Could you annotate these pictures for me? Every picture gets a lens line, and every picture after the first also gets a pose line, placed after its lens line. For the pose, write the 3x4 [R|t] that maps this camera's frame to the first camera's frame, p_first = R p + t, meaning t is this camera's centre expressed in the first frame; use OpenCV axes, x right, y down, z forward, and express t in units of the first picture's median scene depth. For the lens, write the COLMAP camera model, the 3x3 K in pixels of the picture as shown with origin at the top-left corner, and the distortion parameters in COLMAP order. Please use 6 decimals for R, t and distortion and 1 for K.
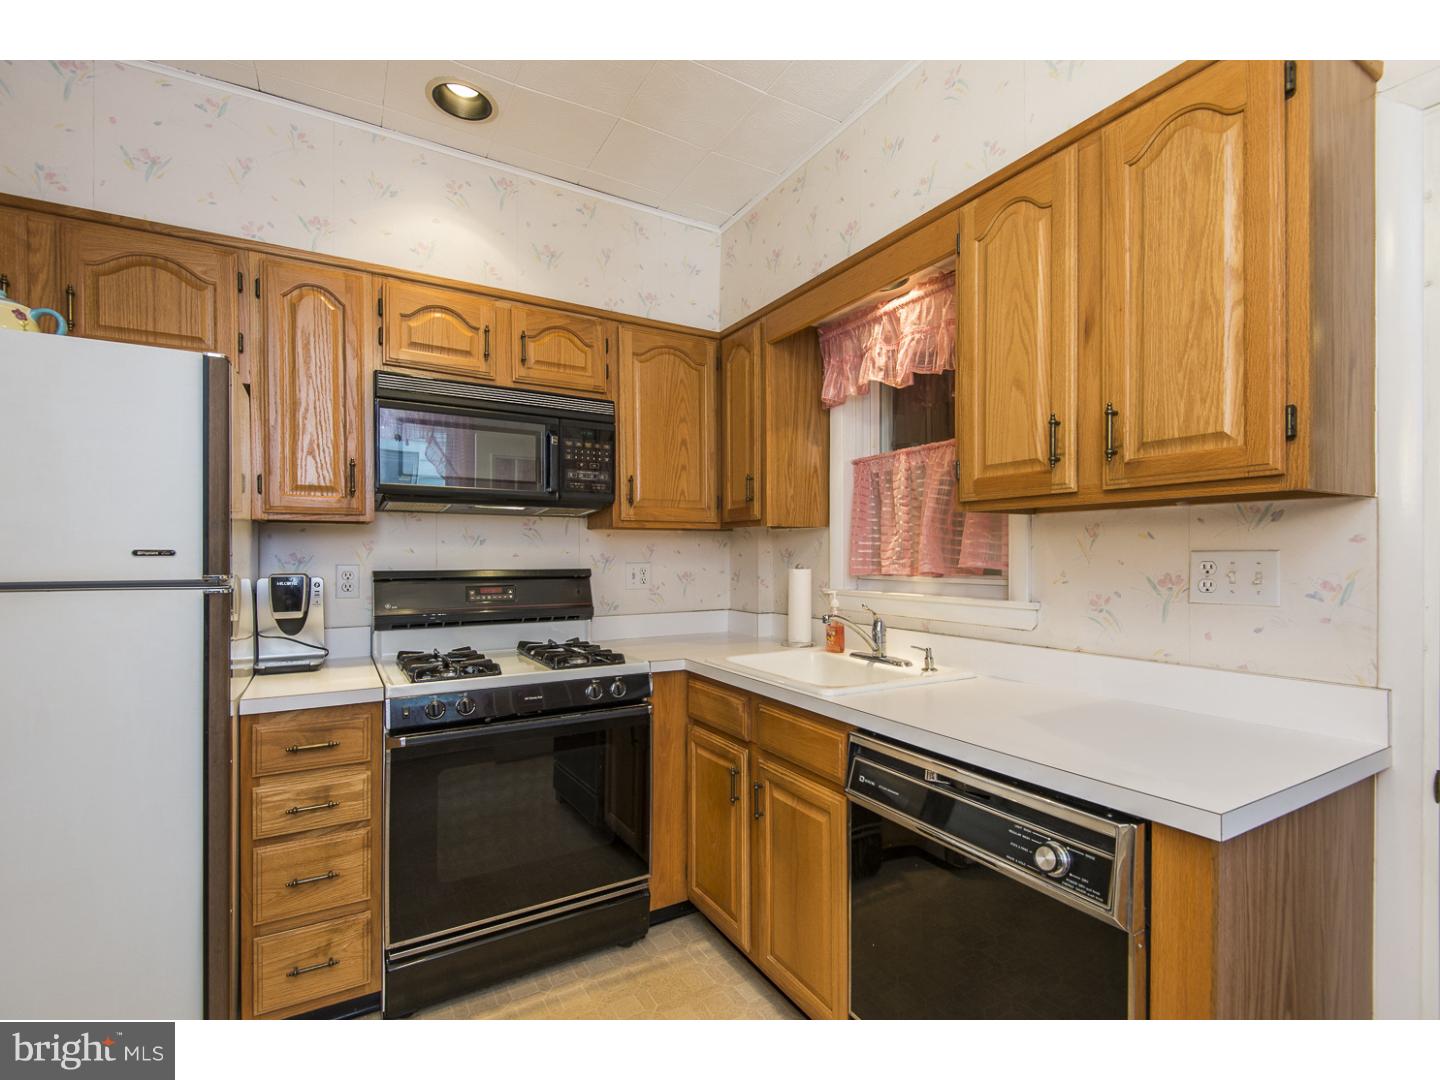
lens RADIAL K [[661.2, 0, 719.9], [0, 661.2, 555.3], [0, 0, 1]] dist [0.039460, -0.024481]
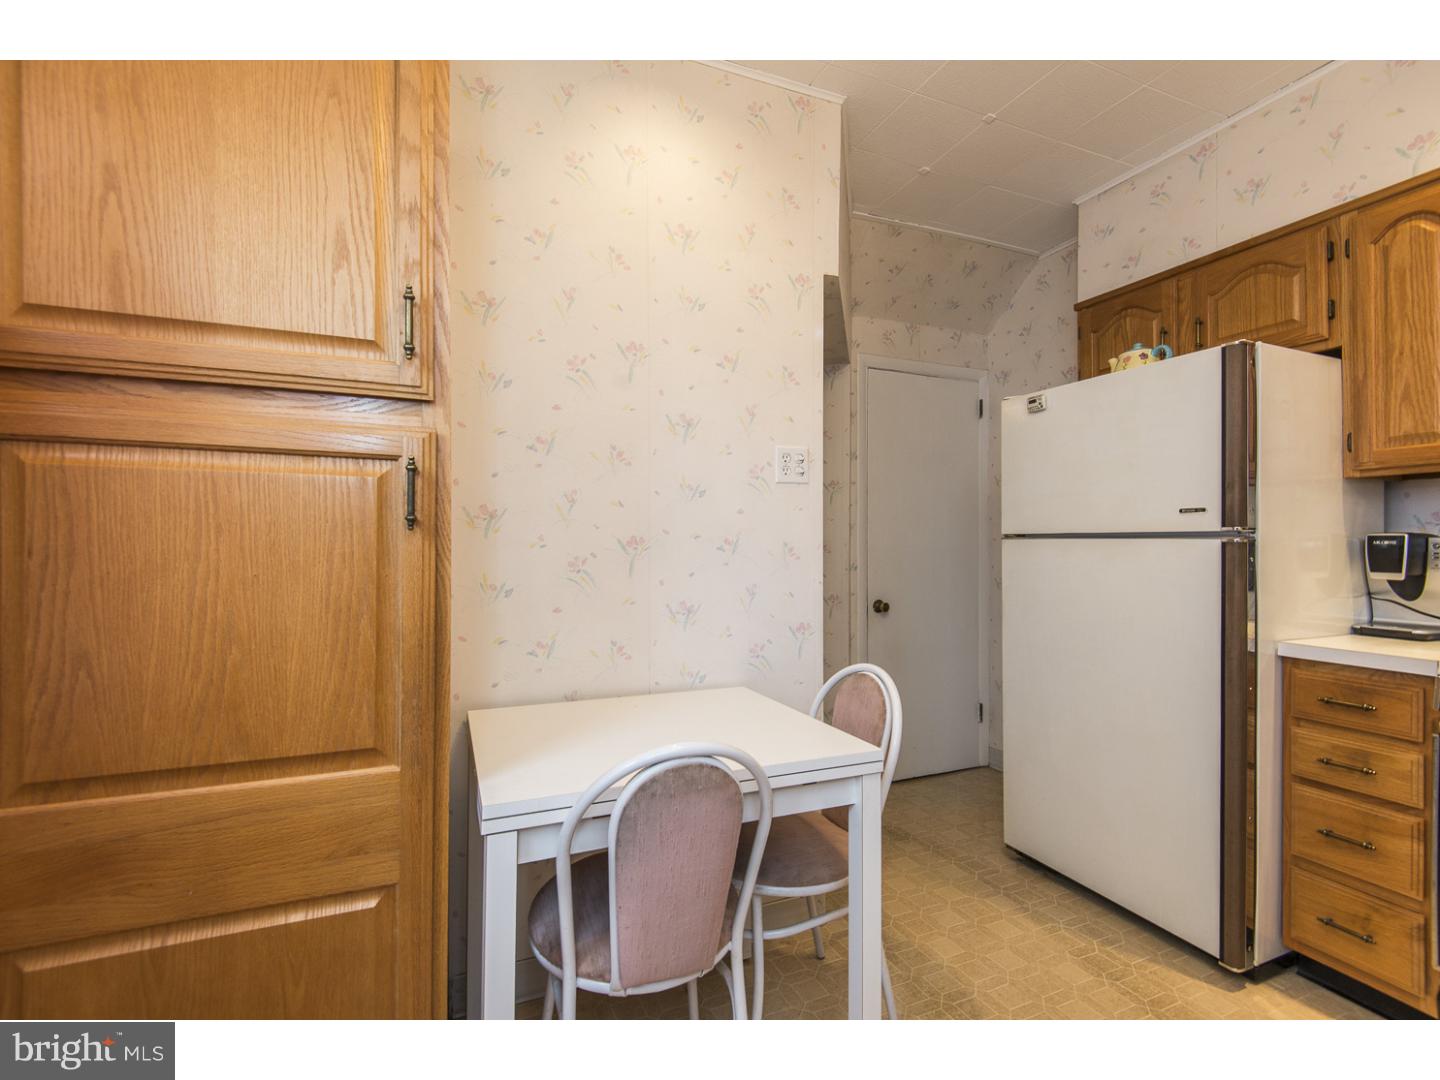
lens RADIAL K [[652.7, 0, 721.7], [0, 652.7, 543.0], [0, 0, 1]] dist [0.039119, -0.023416]
pose [[-0.122900, -0.002475, -0.992416, 0.378002], [-0.004251, 0.999989, -0.001967, 0.046090], [0.992410, 0.003977, -0.122910, 0.173668]]
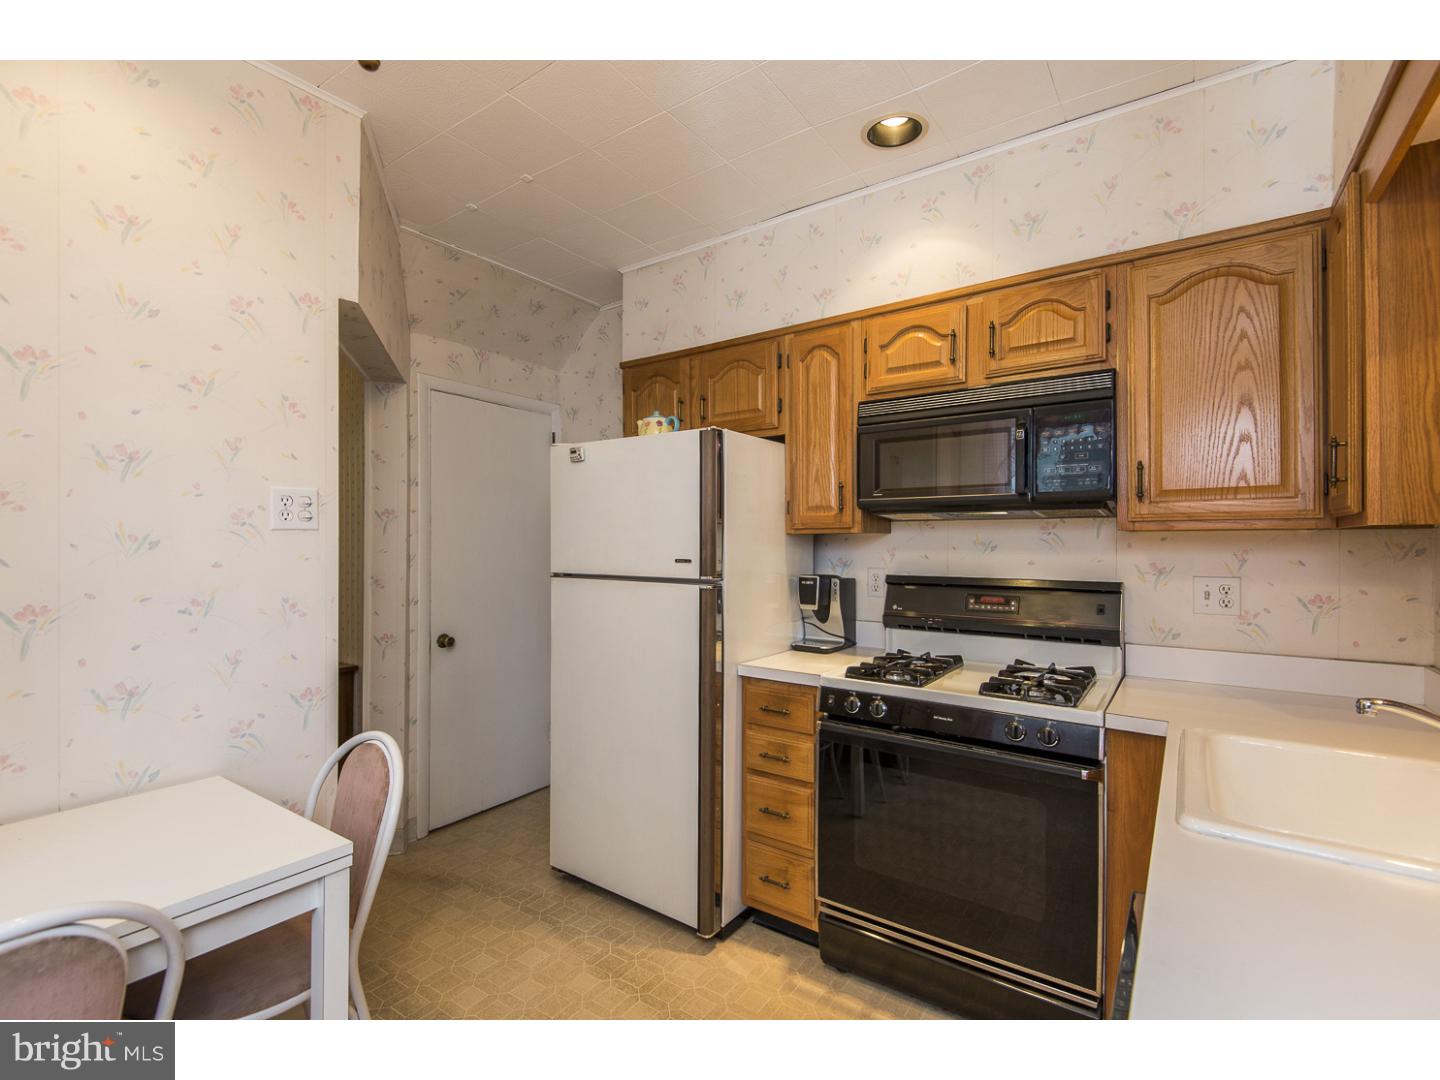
lens RADIAL K [[660.6, 0, 723.2], [0, 660.6, 541.9], [0, 0, 1]] dist [0.040637, -0.024336]
pose [[0.413516, -0.001967, -0.910495, 0.424448], [-0.004025, 0.999984, -0.003989, -0.029111], [0.910488, 0.005314, 0.413501, 0.306051]]
